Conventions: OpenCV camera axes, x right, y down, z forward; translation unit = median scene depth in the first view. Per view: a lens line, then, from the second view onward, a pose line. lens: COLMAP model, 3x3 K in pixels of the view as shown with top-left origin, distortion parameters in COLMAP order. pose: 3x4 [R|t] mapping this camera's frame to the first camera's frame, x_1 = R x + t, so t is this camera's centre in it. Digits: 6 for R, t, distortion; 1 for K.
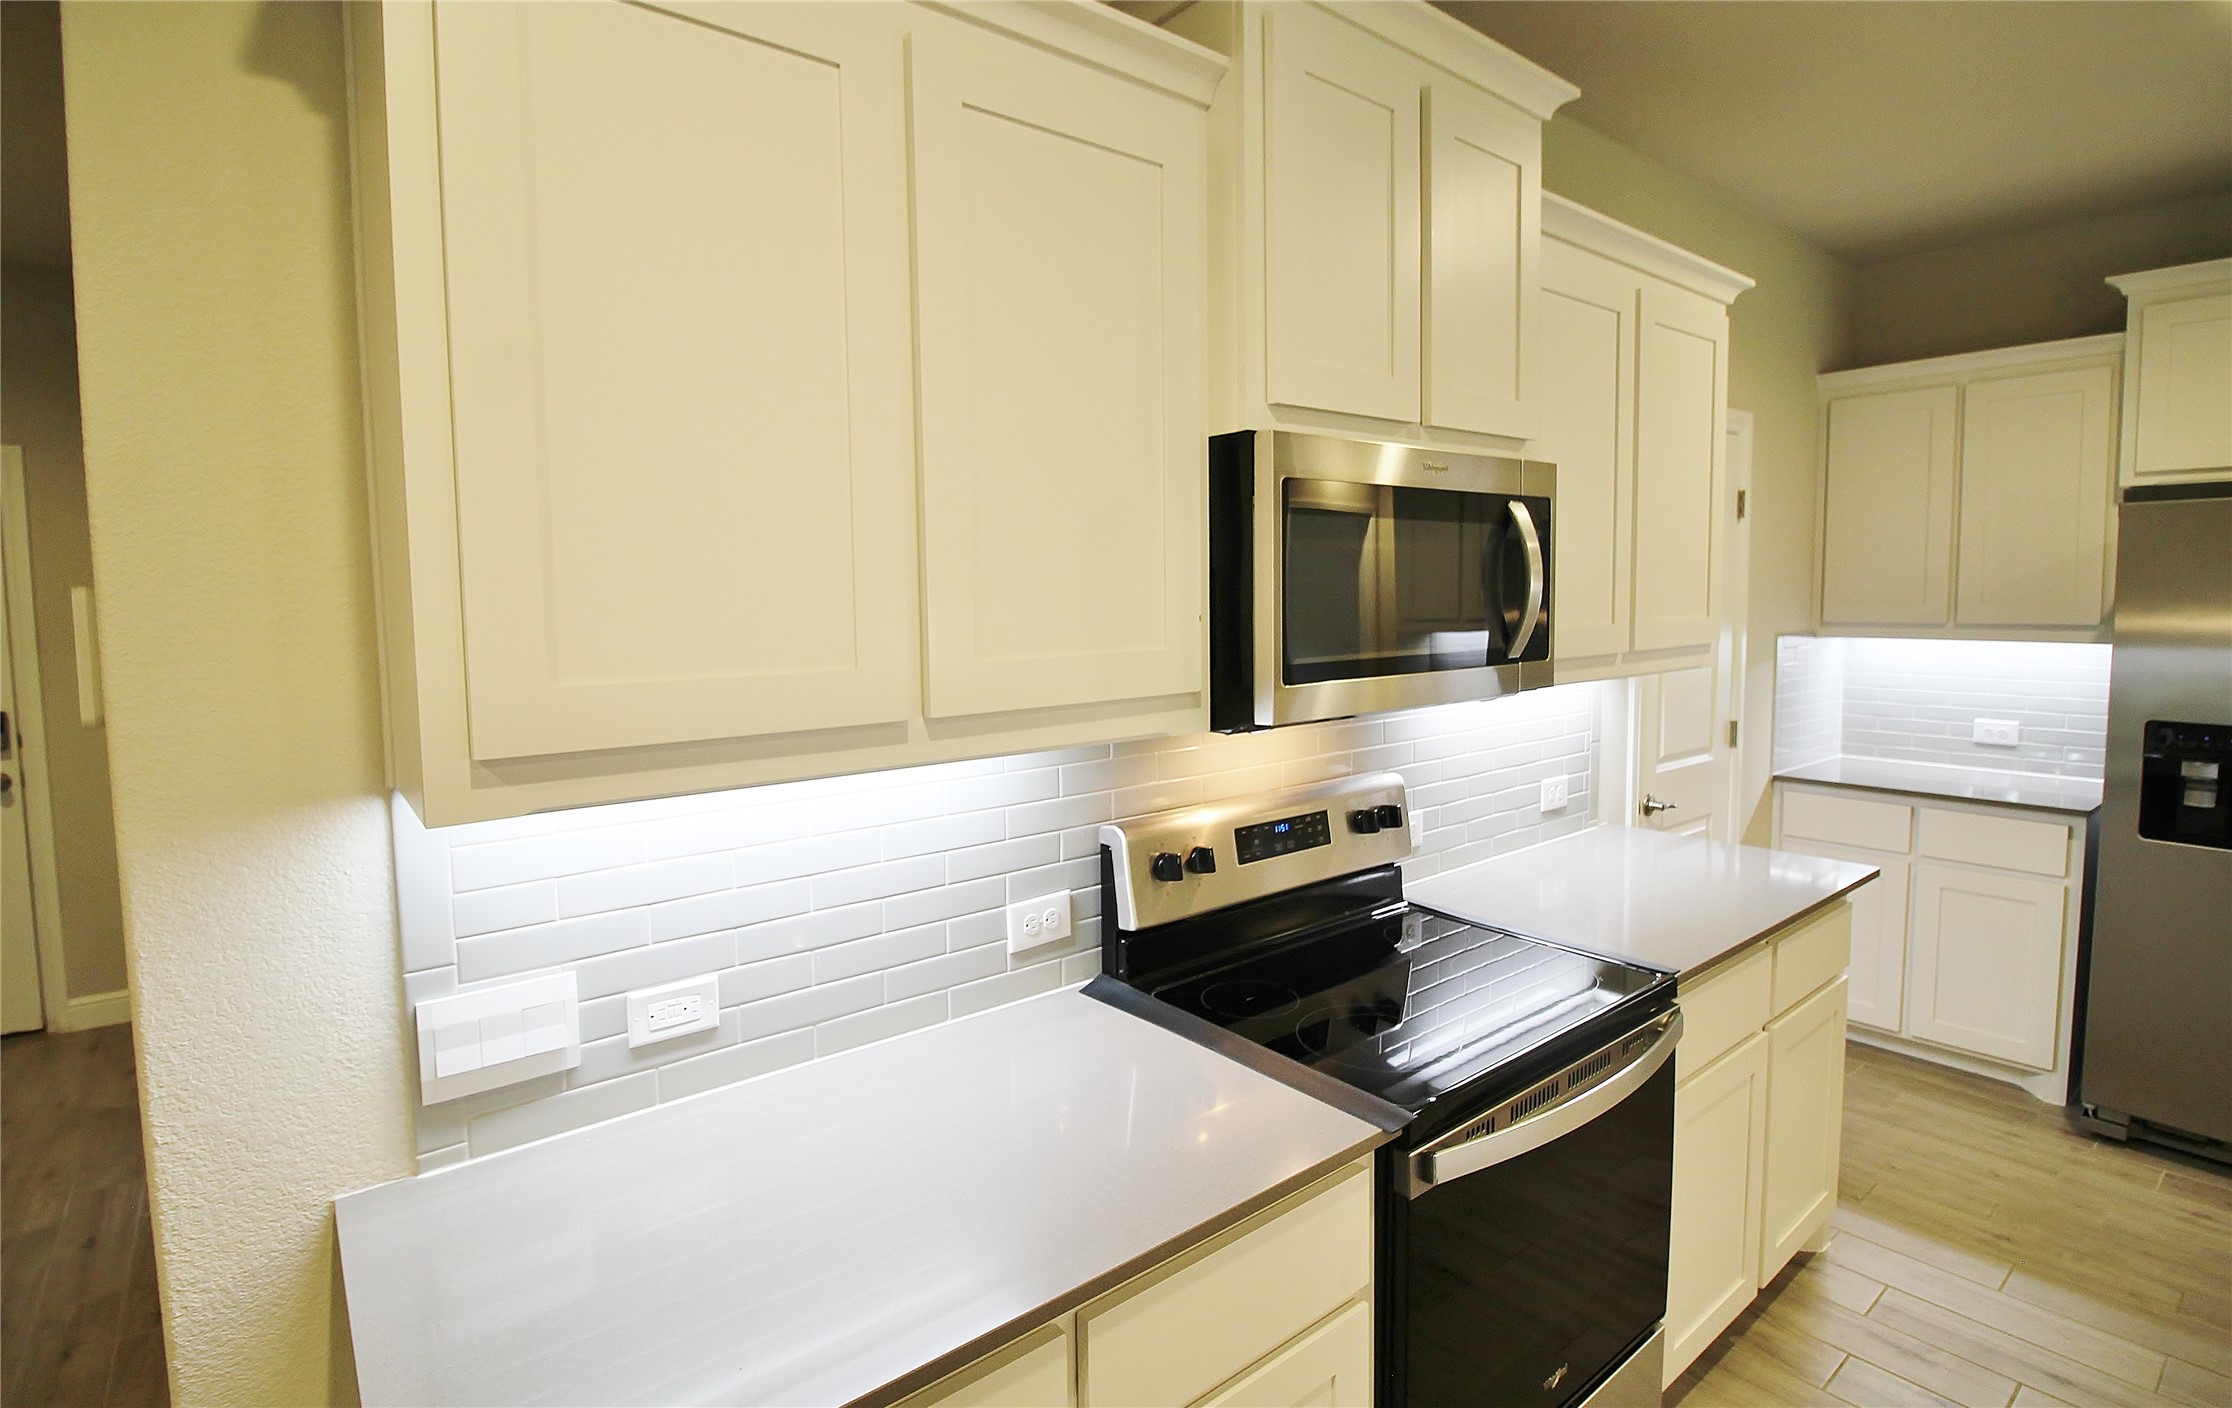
lens RADIAL K [[1065.4, 0, 1109.7], [0, 1065.4, 671.2], [0, 0, 1]] dist [-0.019901, -0.001013]
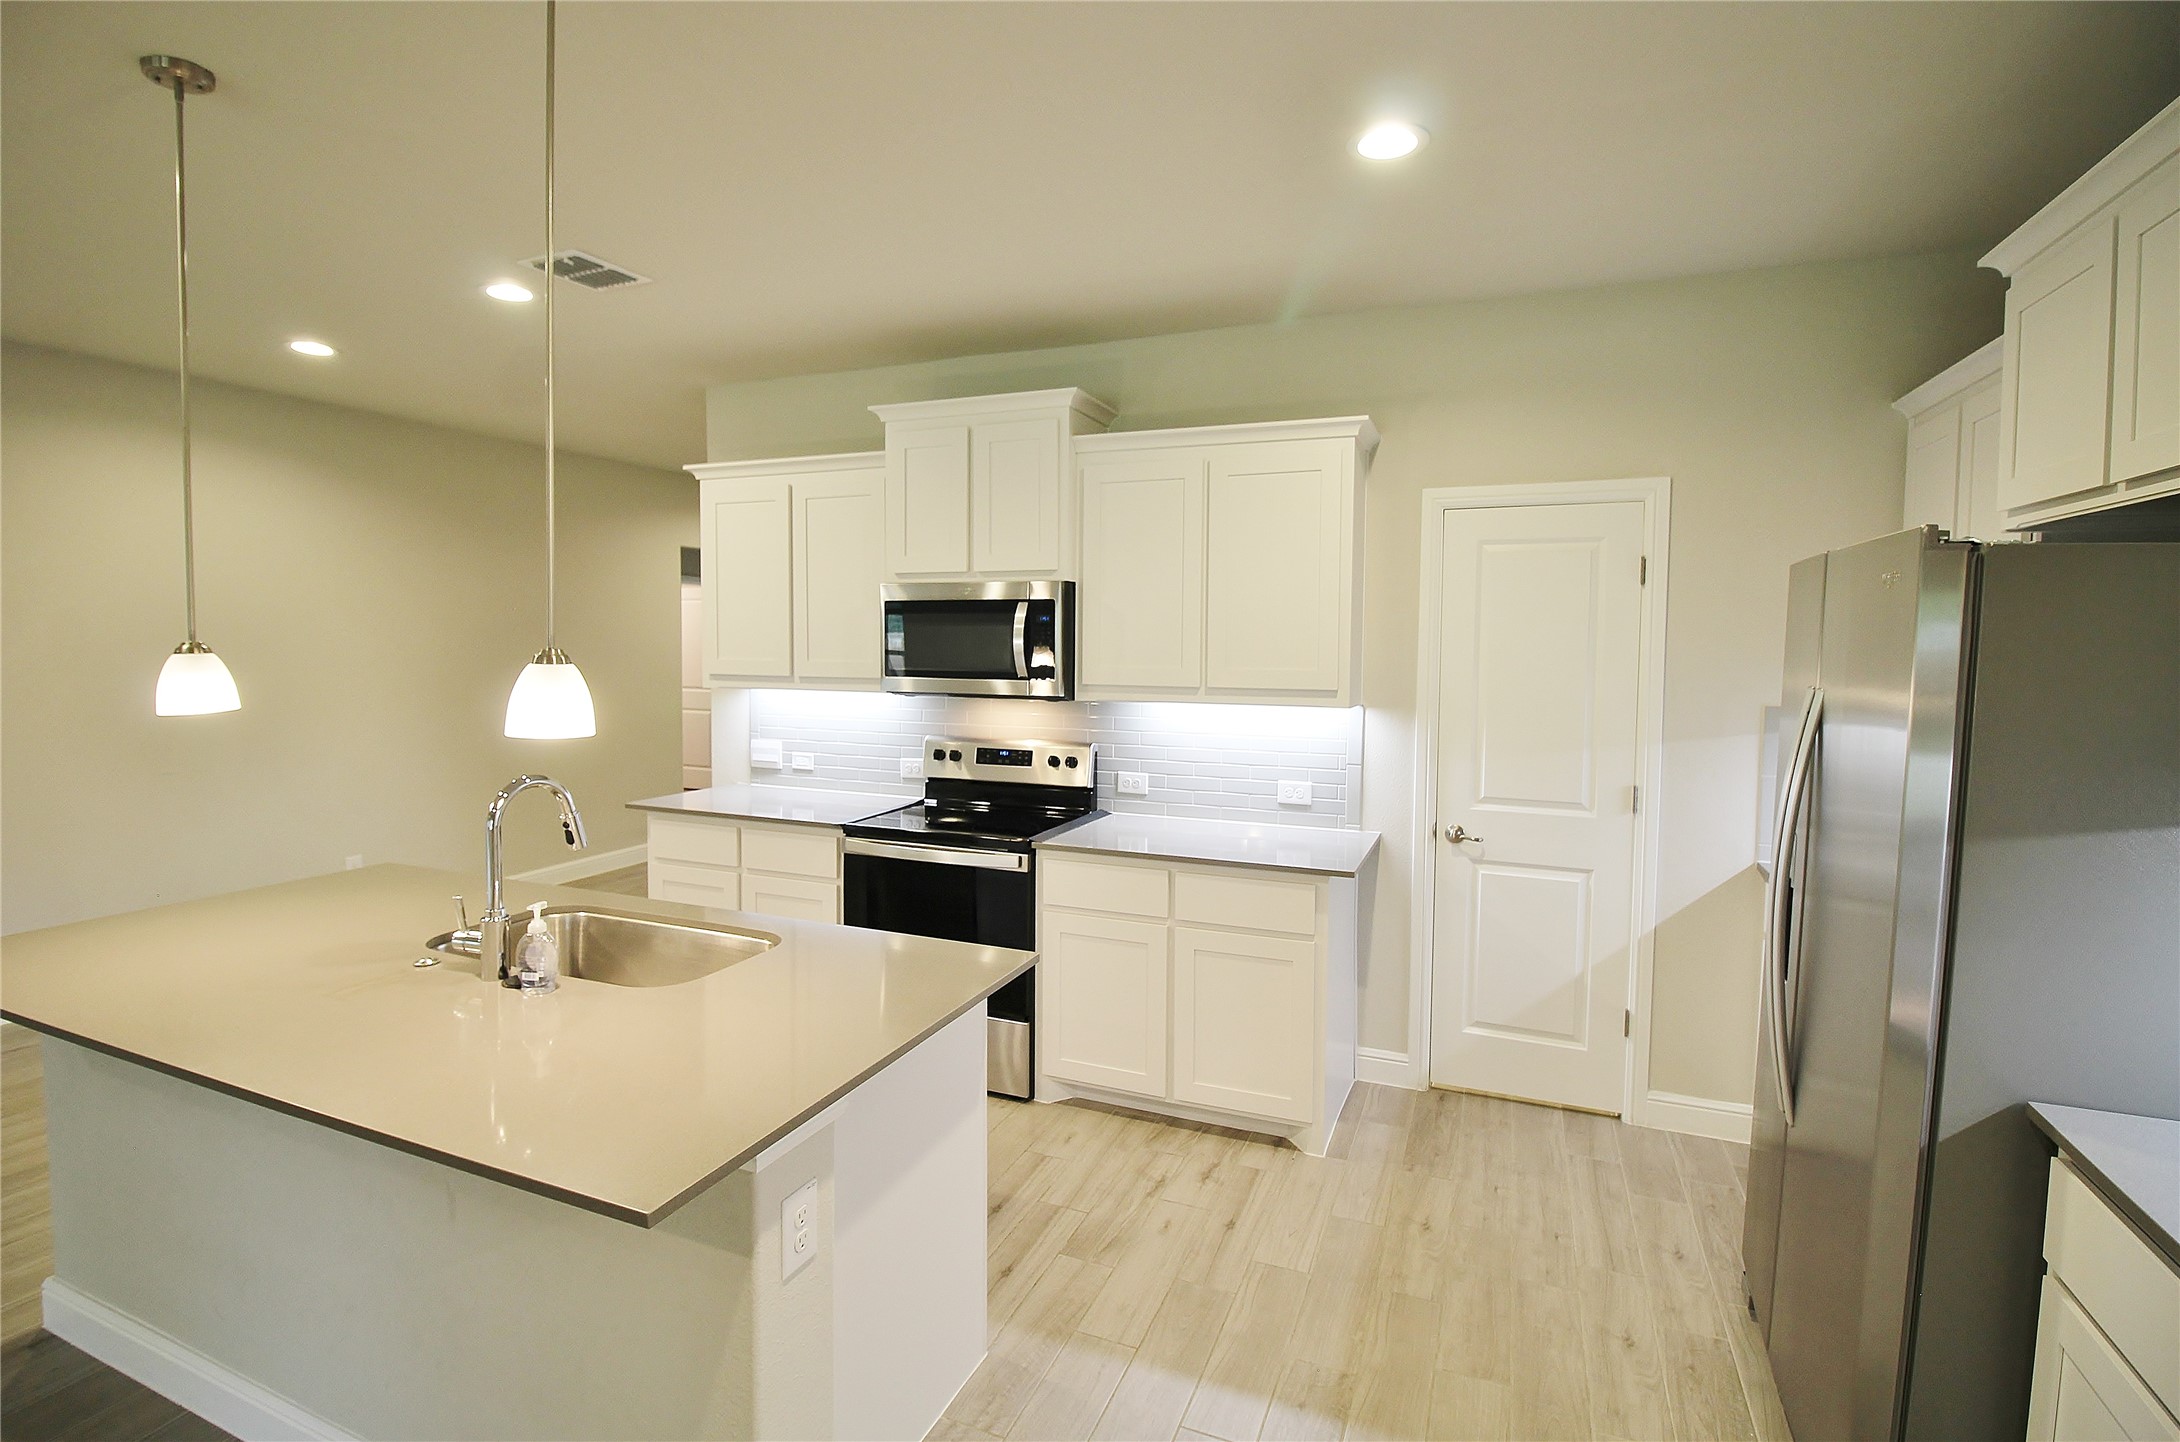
lens RADIAL K [[1021.2, 0, 1101.9], [0, 1021.2, 694.9], [0, 0, 1]] dist [-0.002911, -0.000272]
pose [[0.488545, 0.068795, -0.869823, 2.824220], [-0.079447, 0.996253, 0.034172, -0.077613], [0.868914, 0.052411, 0.492180, 0.203706]]
